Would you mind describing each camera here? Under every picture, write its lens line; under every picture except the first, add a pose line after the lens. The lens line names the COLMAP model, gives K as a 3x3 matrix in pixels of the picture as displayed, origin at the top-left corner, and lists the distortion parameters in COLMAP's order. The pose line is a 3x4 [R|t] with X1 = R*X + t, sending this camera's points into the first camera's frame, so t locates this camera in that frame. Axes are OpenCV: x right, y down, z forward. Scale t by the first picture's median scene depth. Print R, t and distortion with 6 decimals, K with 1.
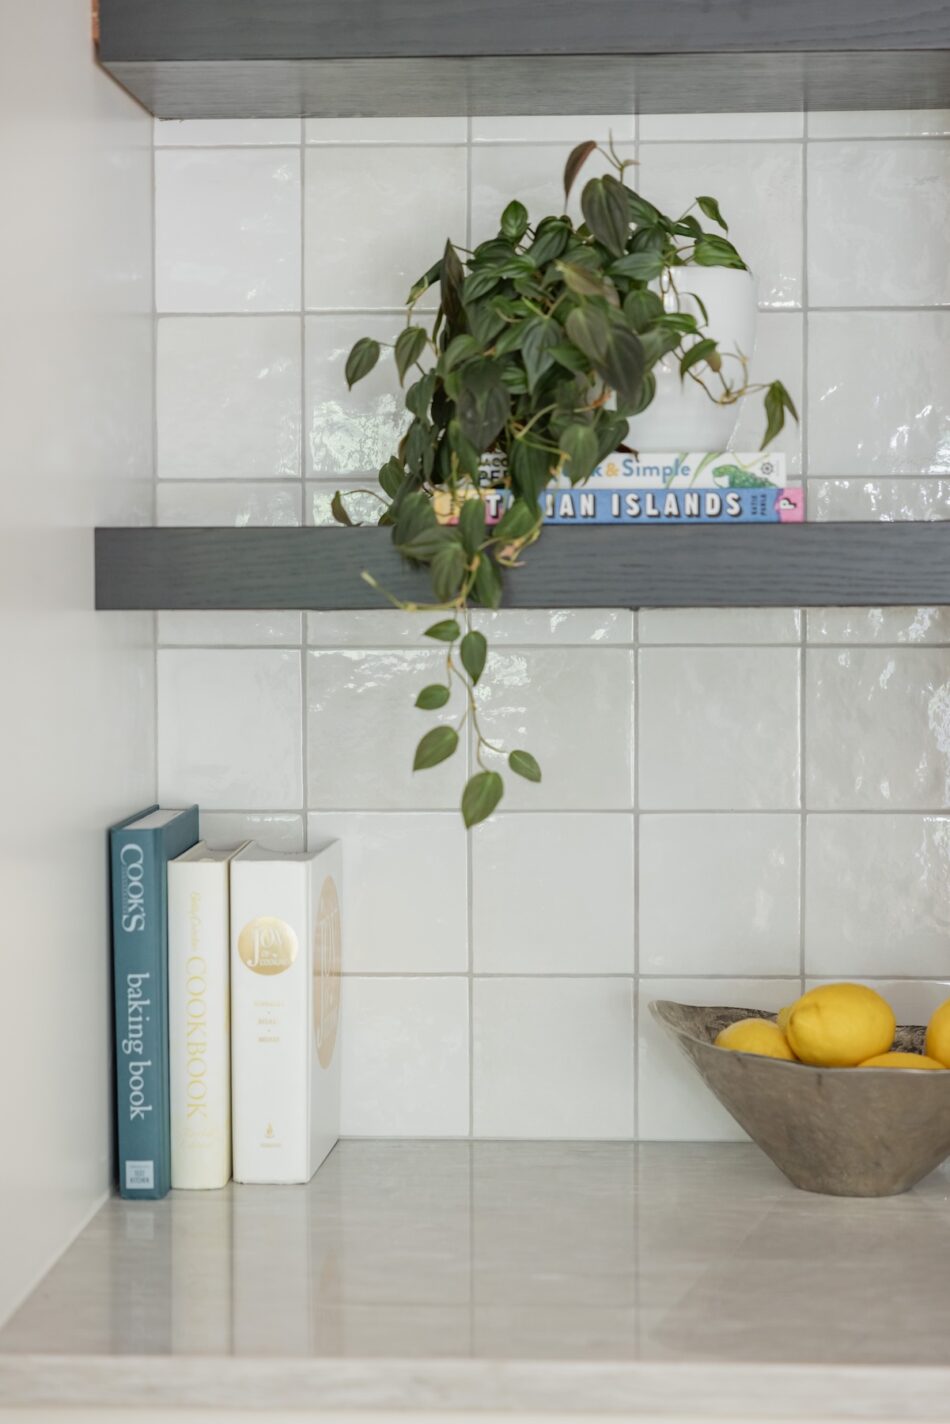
lens RADIAL K [[2774.0, 0, 475.0], [0, 2774.0, 712.0], [0, 0, 1]] dist [0.043069, 0.051747]
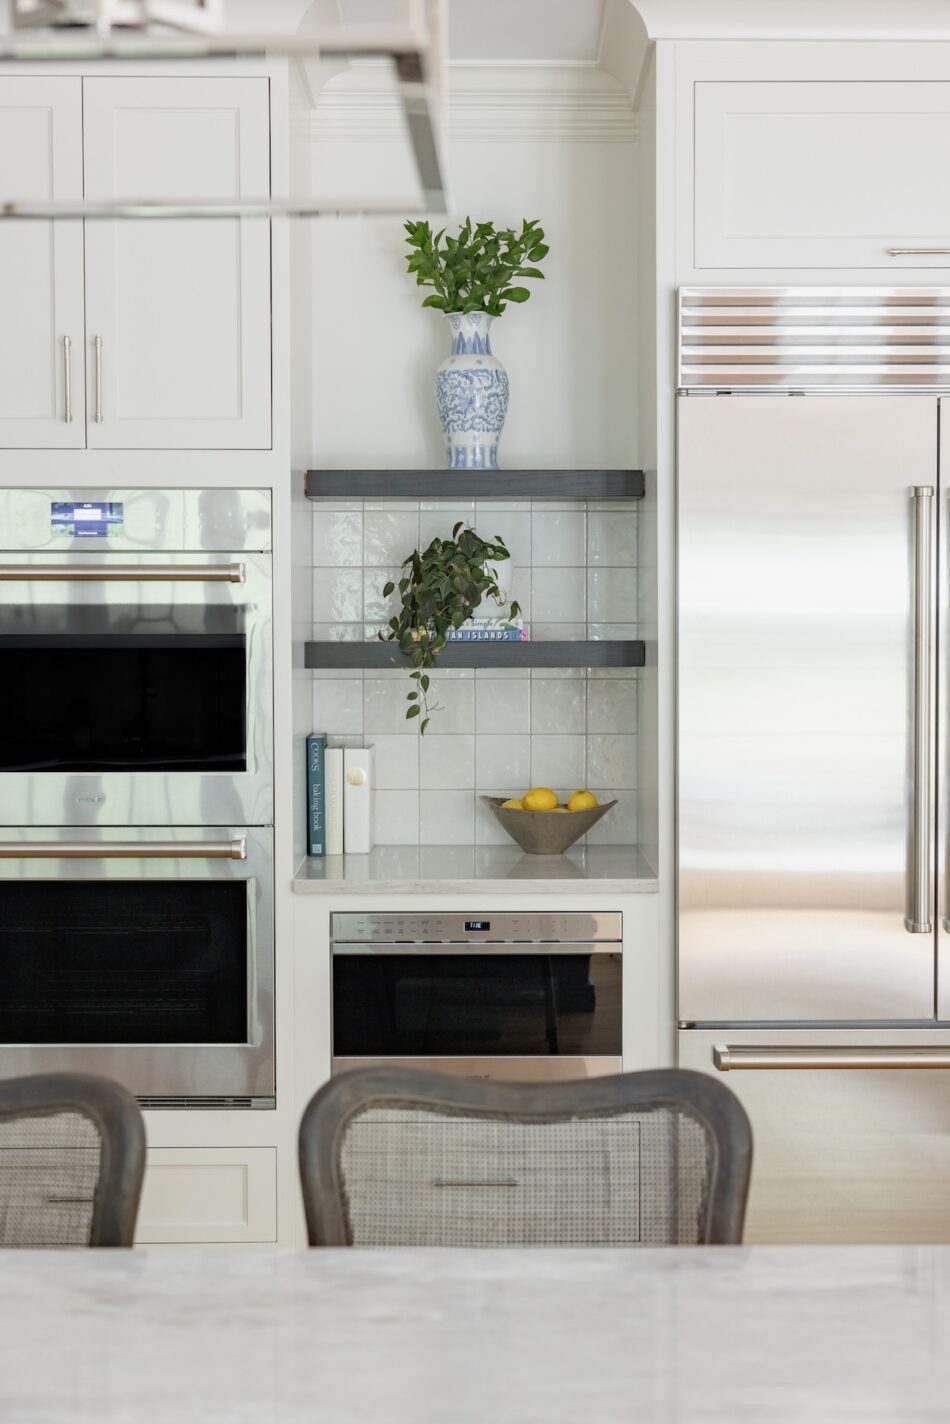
lens RADIAL K [[2159.4, 0, 475.0], [0, 2159.4, 712.0], [0, 0, 1]] dist [-0.094528, -0.018658]
pose [[0.998129, -0.000204, 0.061142, -0.092849], [0.000204, 1.000000, 0.000016, 0.012956], [-0.061142, -0.000004, 0.998129, -1.455955]]
